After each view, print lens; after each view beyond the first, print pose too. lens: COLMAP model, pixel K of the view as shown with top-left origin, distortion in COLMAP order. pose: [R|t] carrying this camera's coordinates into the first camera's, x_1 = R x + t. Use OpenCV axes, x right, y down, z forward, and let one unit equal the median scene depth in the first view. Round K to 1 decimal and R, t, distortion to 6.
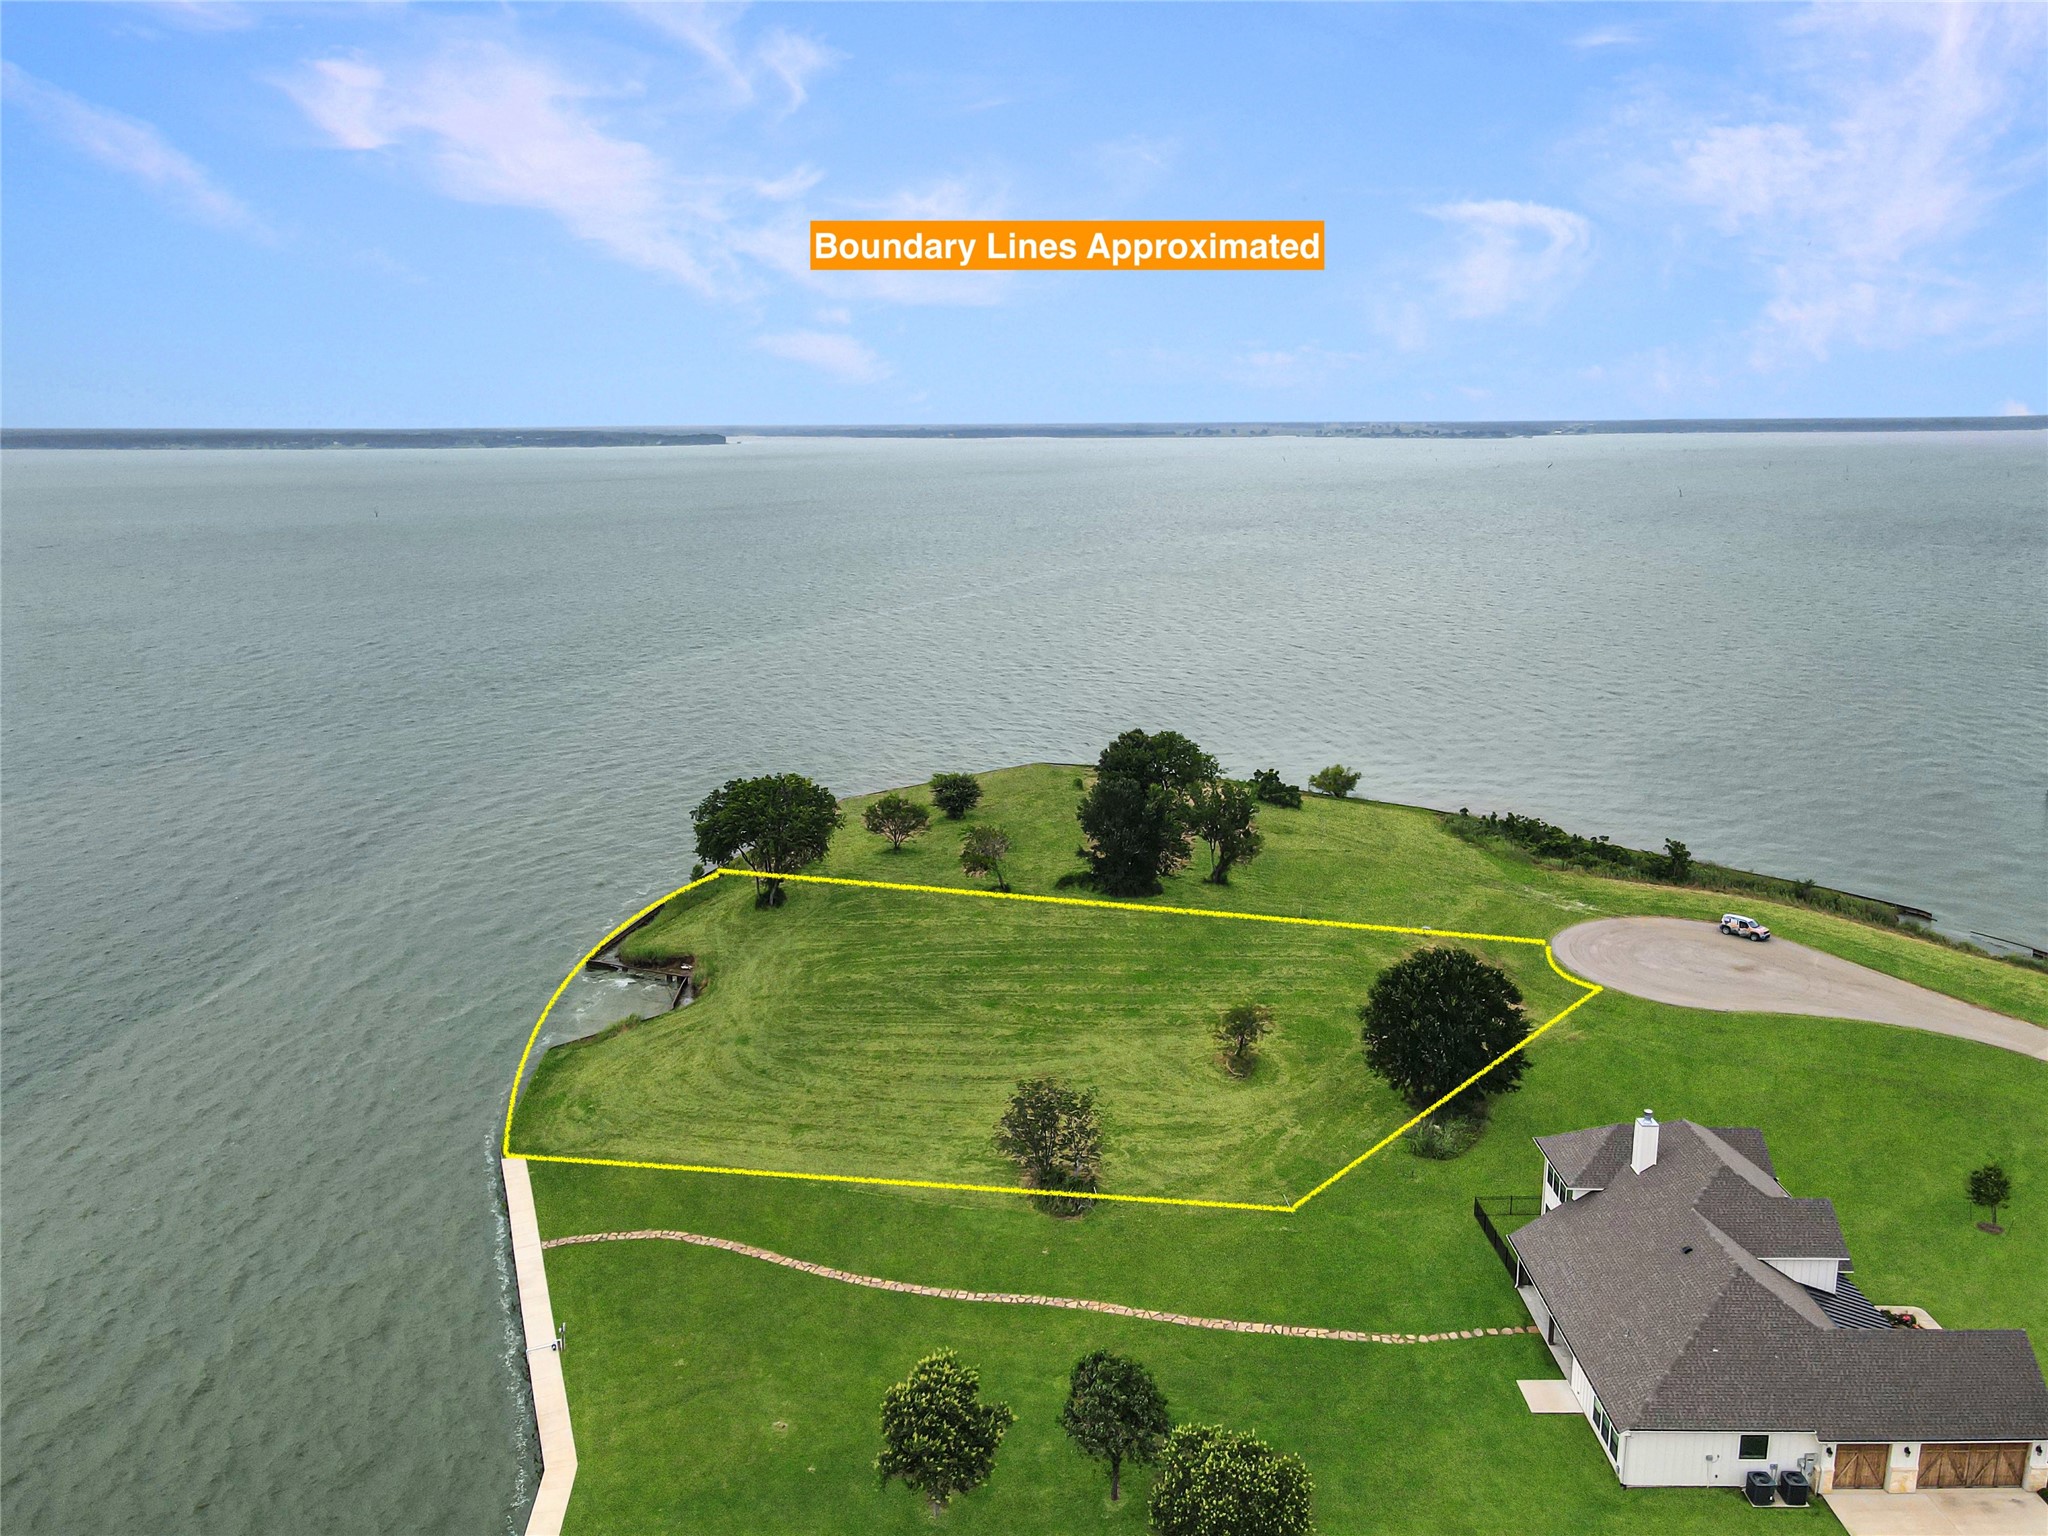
lens RADIAL K [[1501.2, 0, 1024.0], [0, 1501.2, 768.0], [0, 0, 1]] dist [-0.009006, 0.037413]
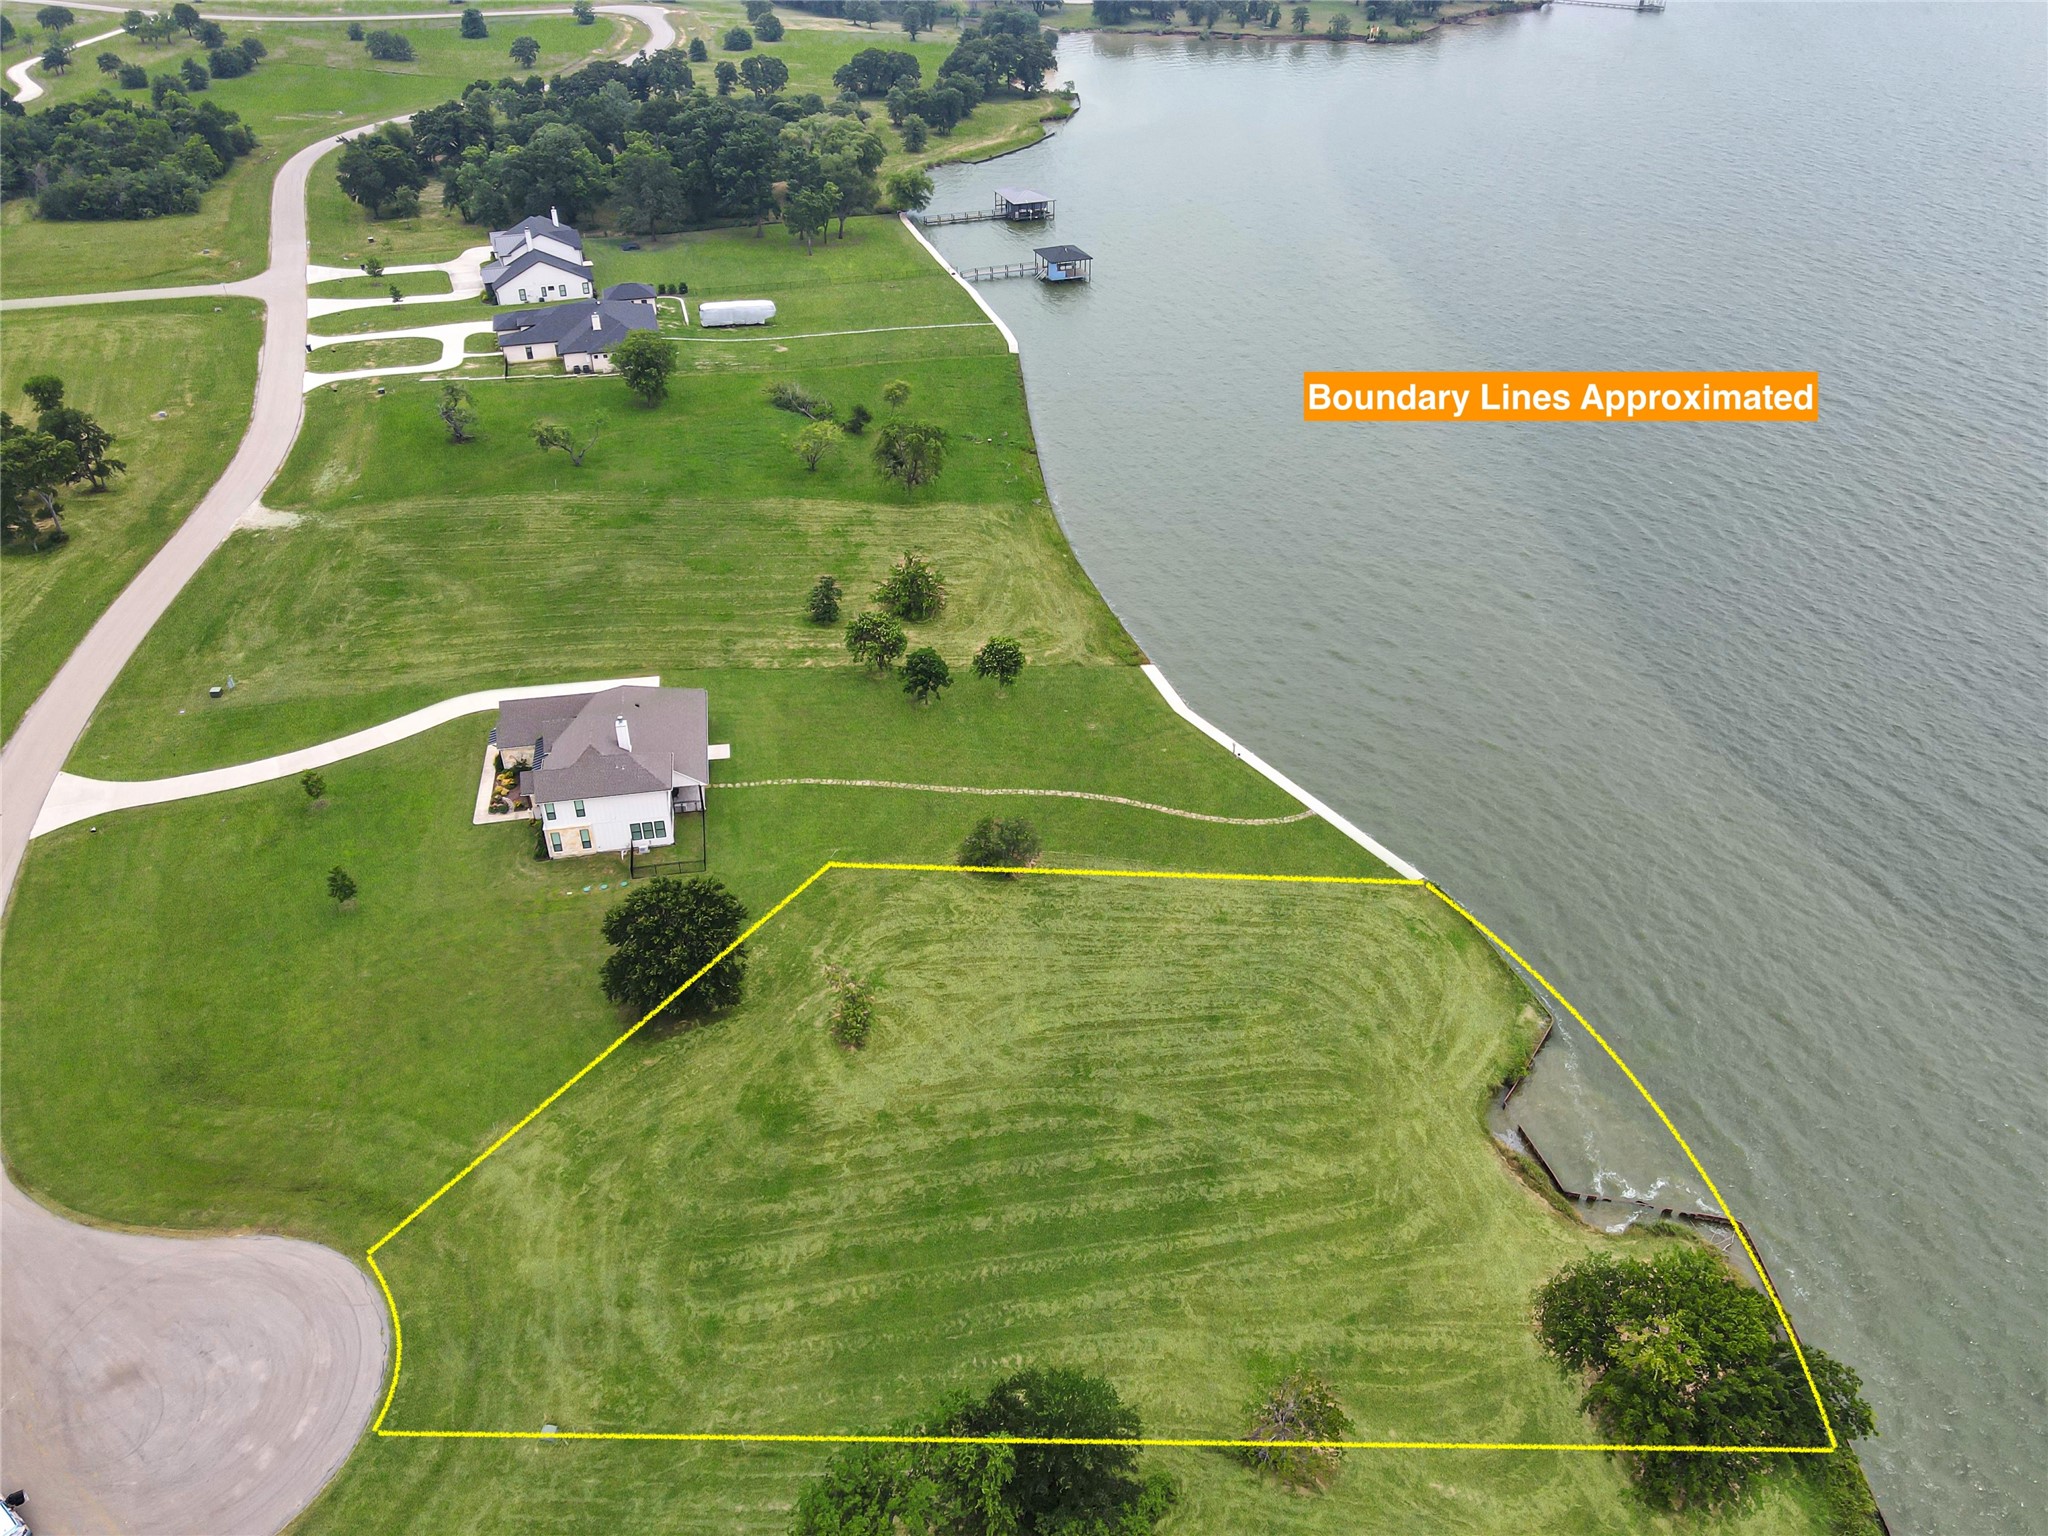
lens RADIAL K [[1501.2, 0, 1024.0], [0, 1501.2, 768.0], [0, 0, 1]] dist [-0.009006, 0.037413]
pose [[-0.977679, 0.118470, -0.173519, 0.265409], [-0.046335, 0.683962, 0.728045, -0.930584], [0.204932, 0.719834, -0.663206, 2.158420]]
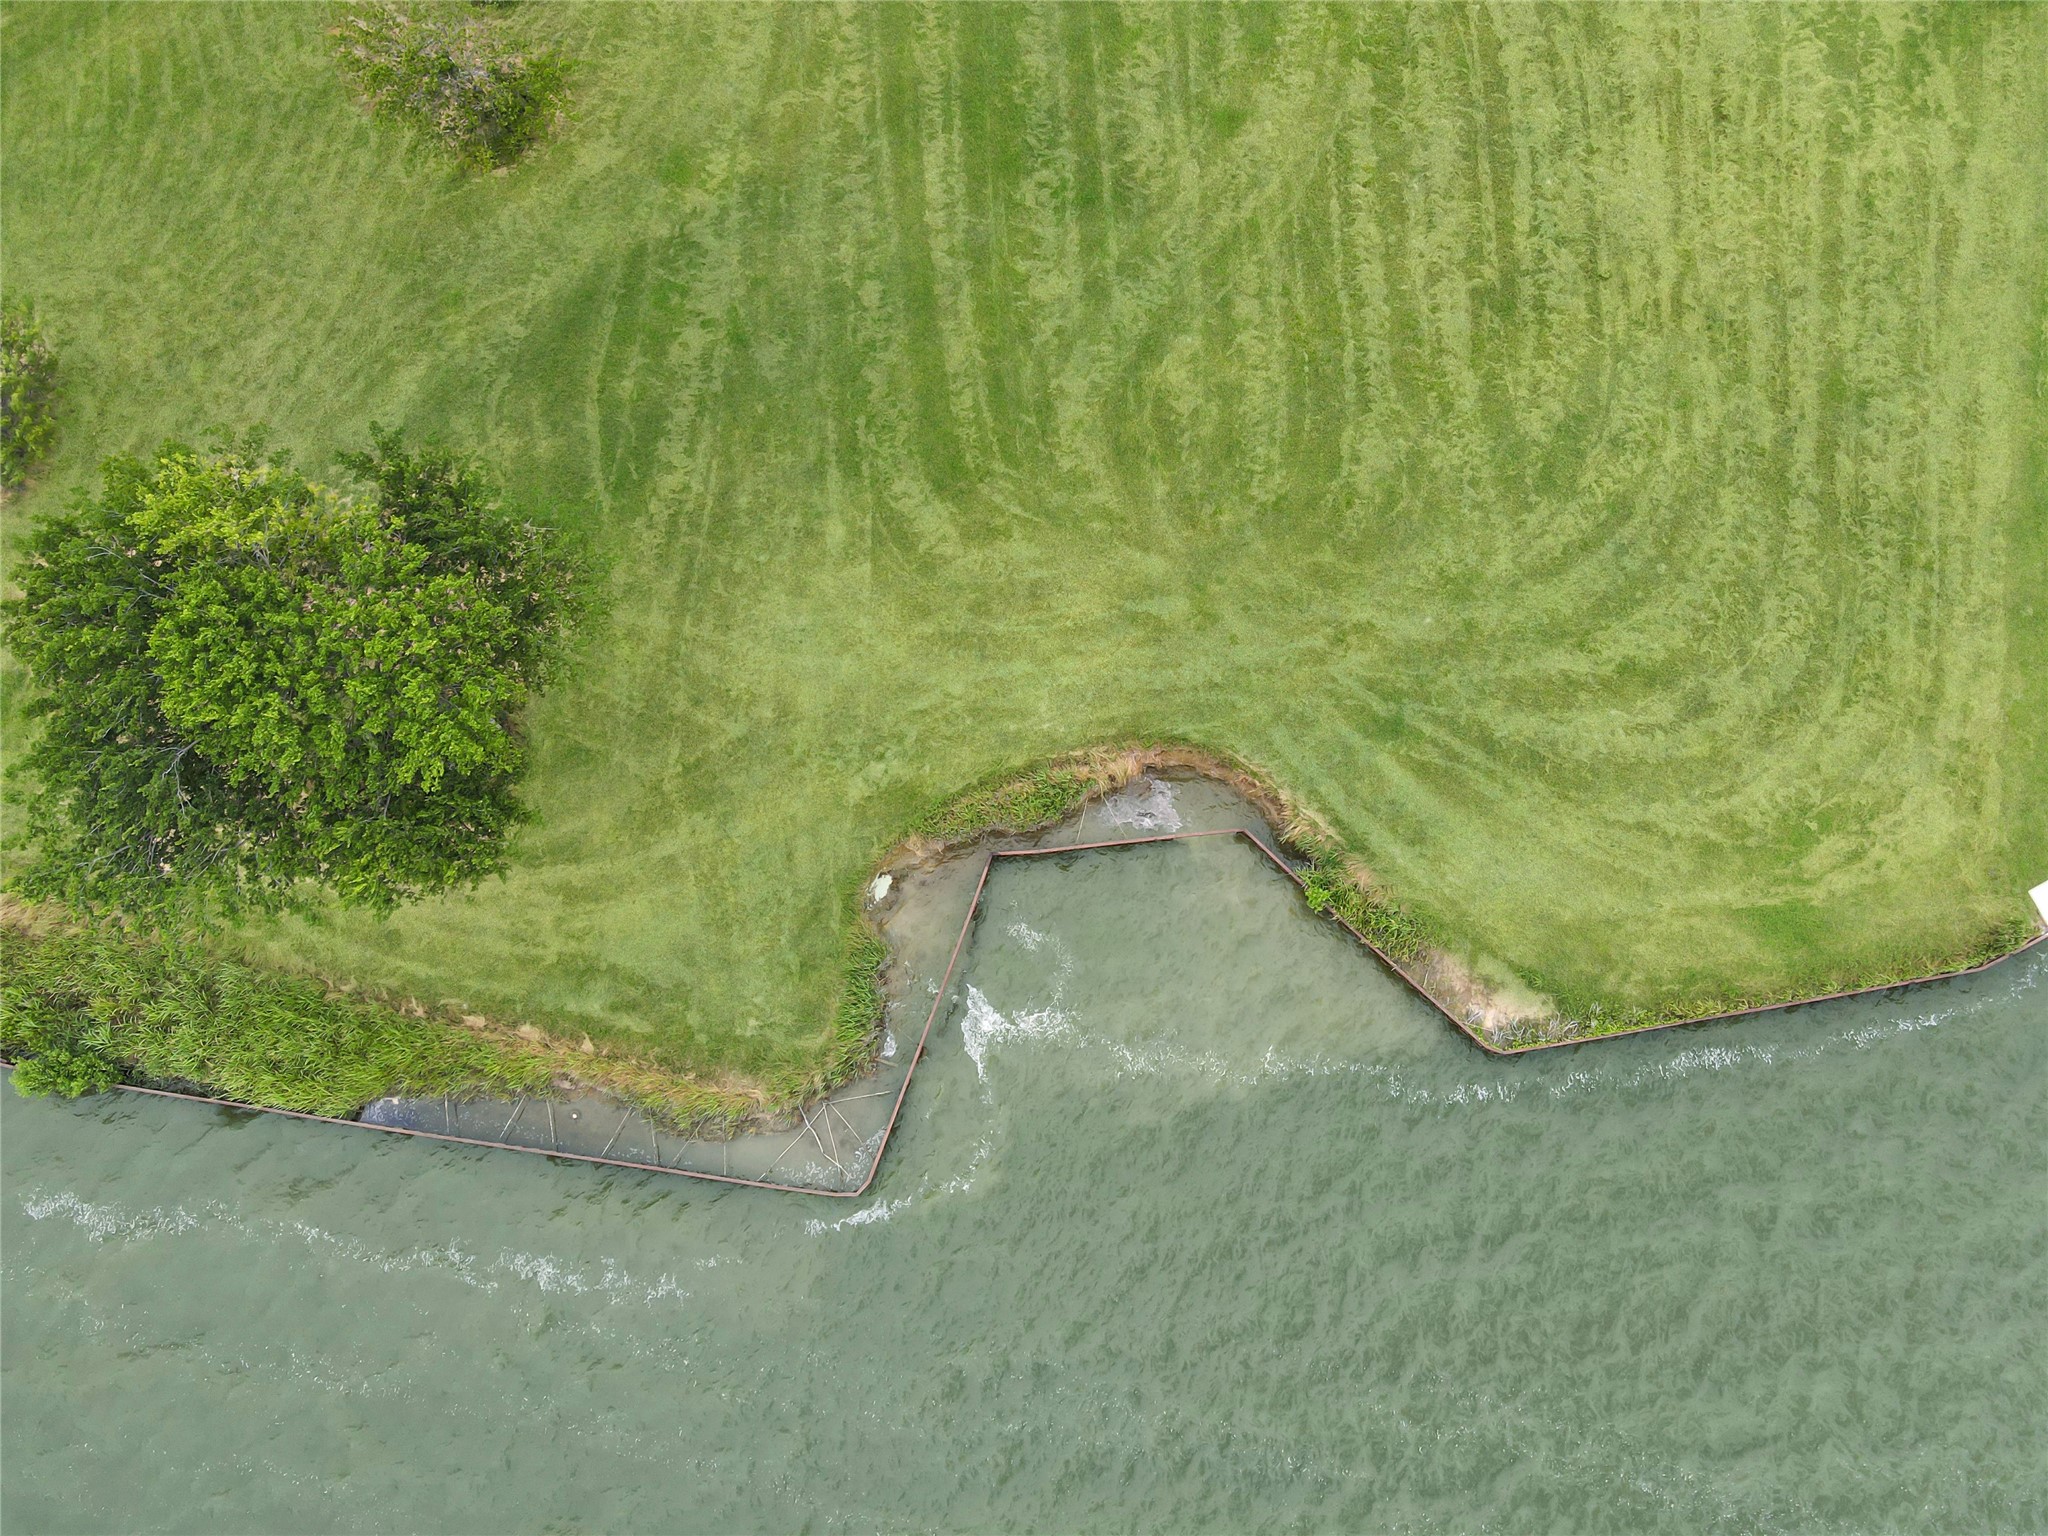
lens RADIAL K [[1476.3, 0, 1024.0], [0, 1476.3, 768.0], [0, 0, 1]] dist [0.009186, 0.010254]
pose [[-0.079783, -0.947871, 0.308505, -0.522566], [0.211246, 0.286385, 0.934537, -0.337715], [-0.974171, 0.139730, 0.177386, 1.537342]]
